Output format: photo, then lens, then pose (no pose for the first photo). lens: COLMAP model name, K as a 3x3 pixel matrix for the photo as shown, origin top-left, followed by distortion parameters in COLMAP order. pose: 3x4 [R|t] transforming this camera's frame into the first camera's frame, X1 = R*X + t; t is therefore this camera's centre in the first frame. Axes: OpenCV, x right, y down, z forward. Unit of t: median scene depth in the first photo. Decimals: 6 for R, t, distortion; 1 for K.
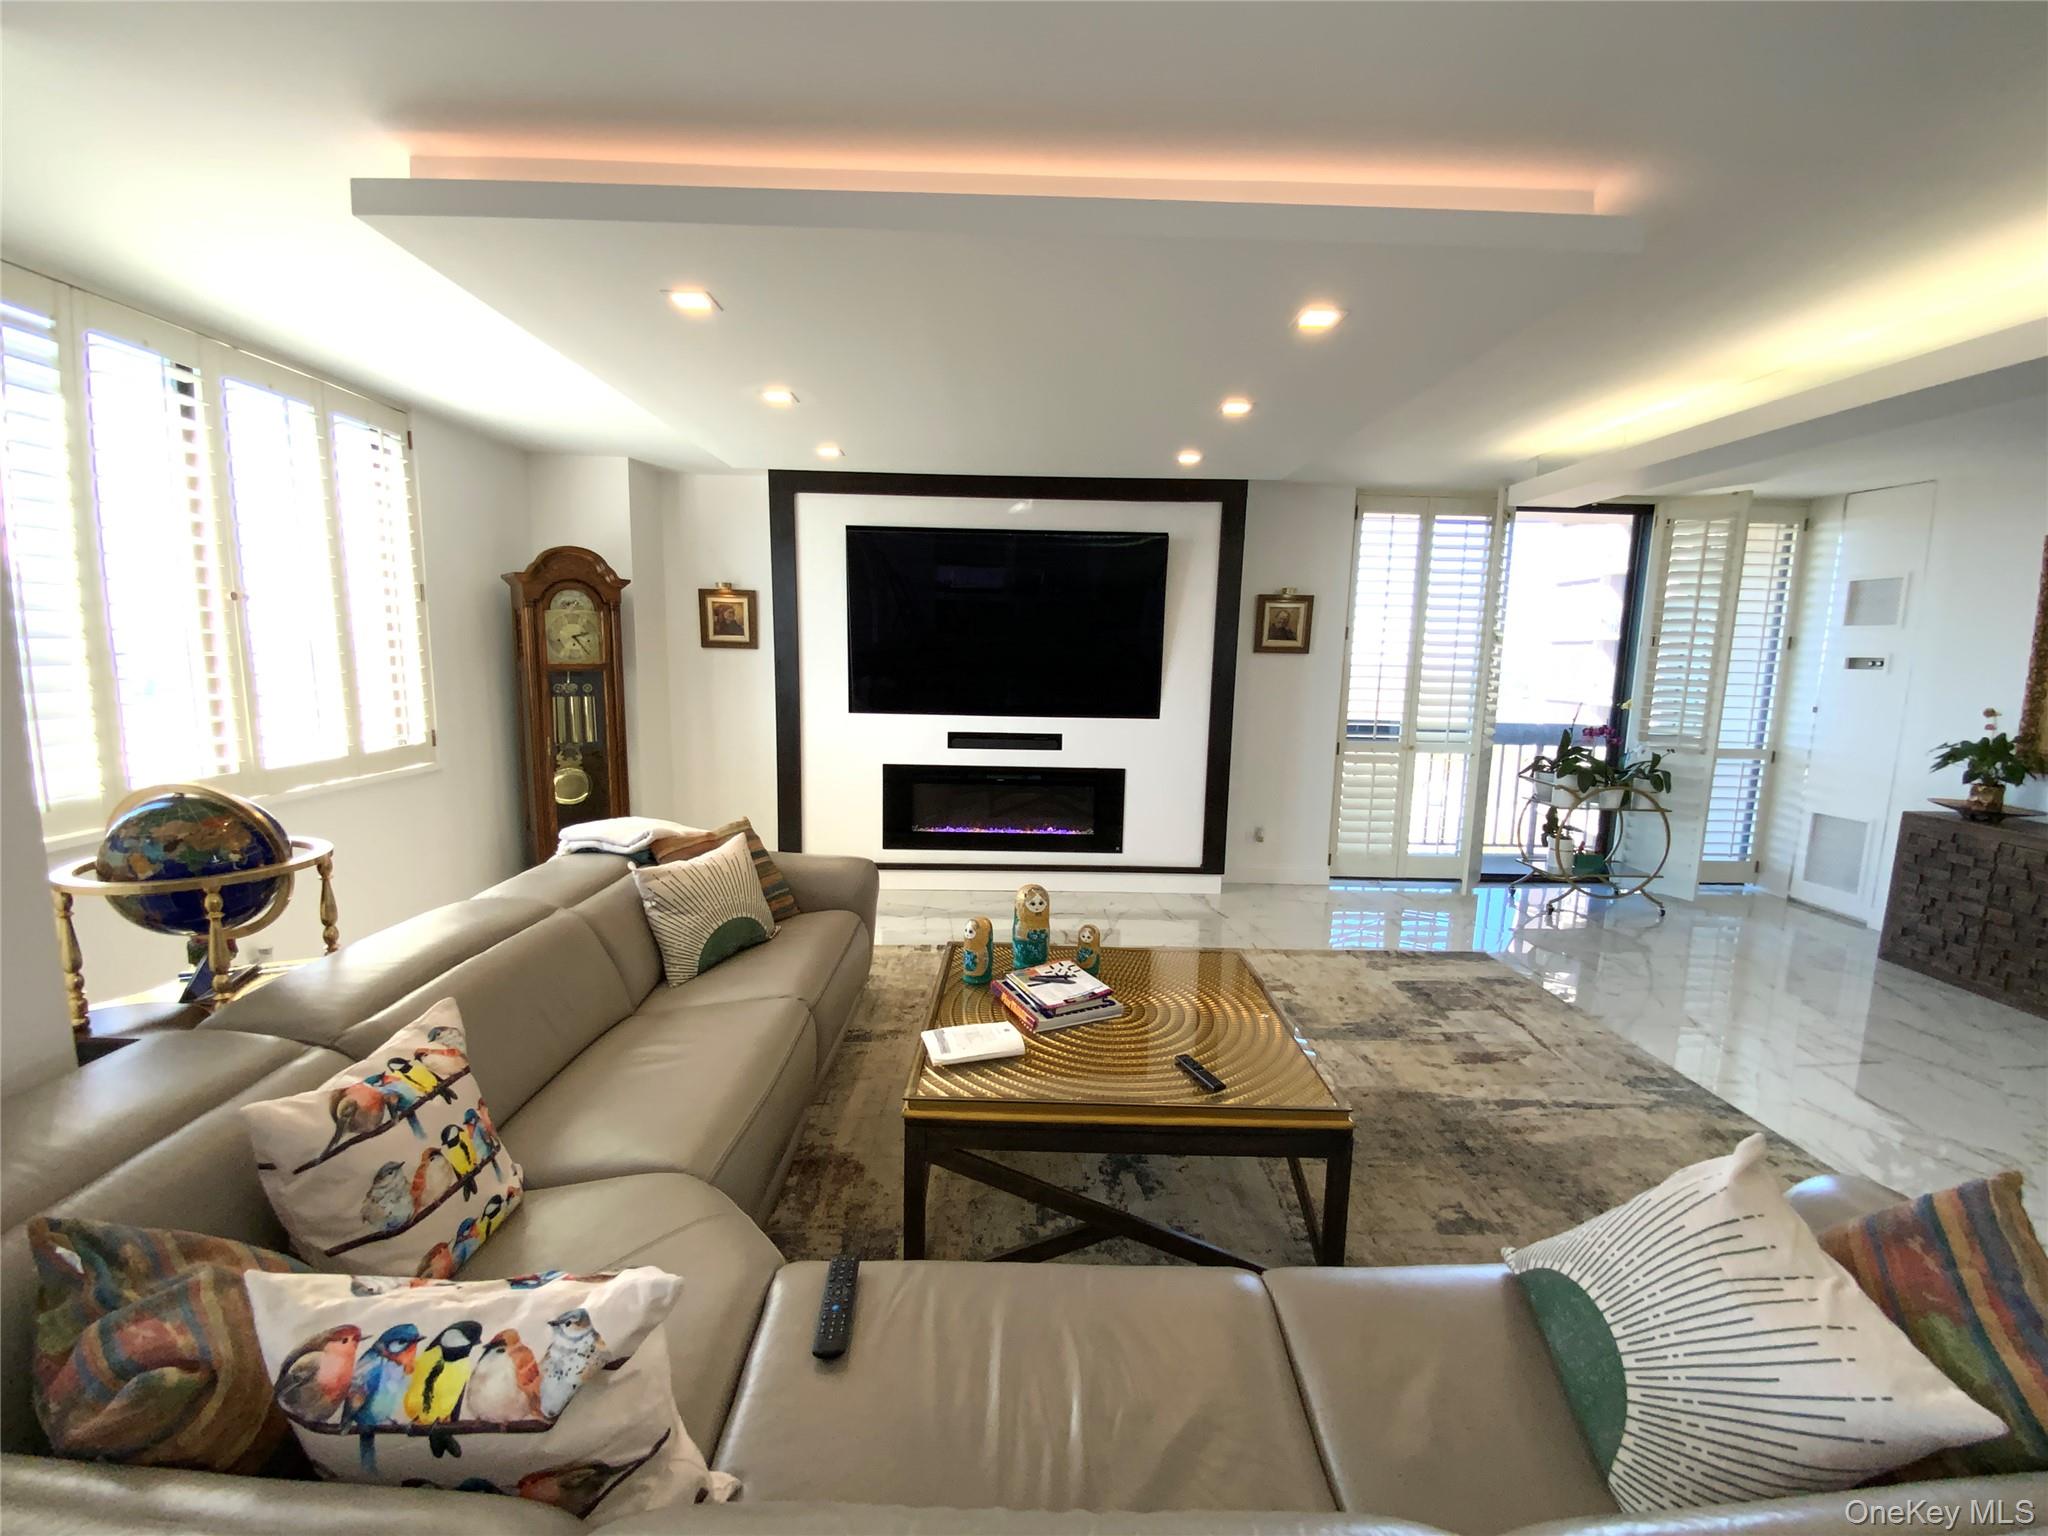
lens RADIAL K [[826.9, 0, 1024.0], [0, 826.9, 768.0], [0, 0, 1]] dist [0.028685, -0.023225]
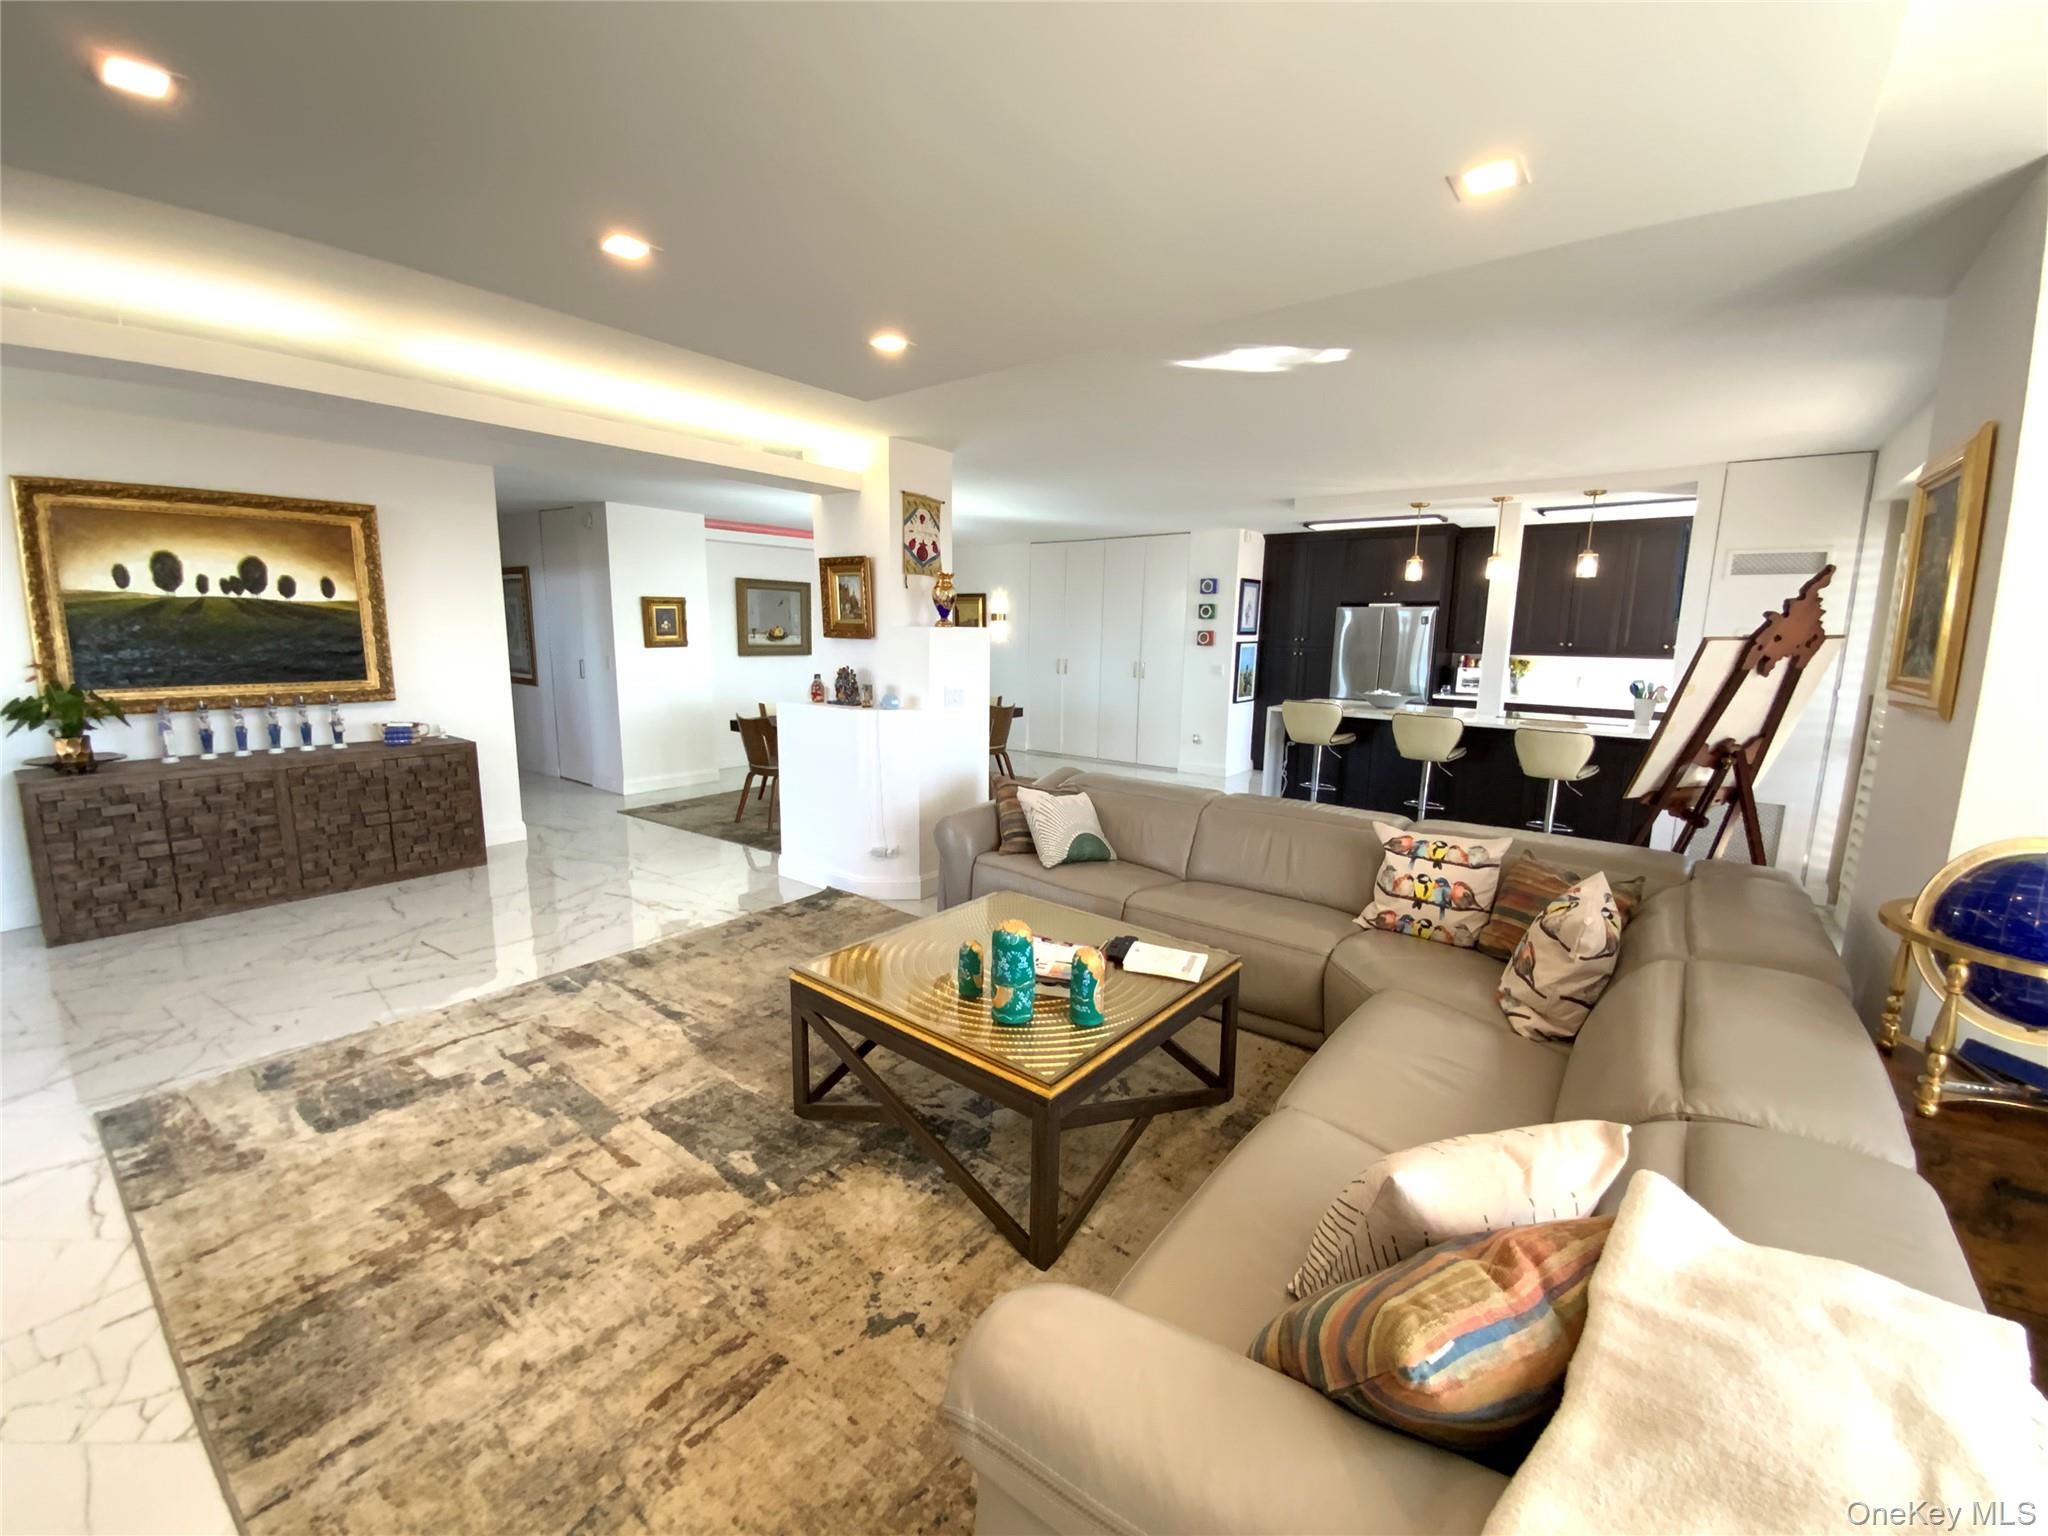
lens RADIAL K [[826.9, 0, 1024.0], [0, 826.9, 768.0], [0, 0, 1]] dist [0.028685, -0.023225]
pose [[-0.779176, -0.135471, 0.611991, -0.356228], [0.055853, 0.957475, 0.283058, -0.175852], [-0.624312, 0.254734, -0.738475, 1.147913]]
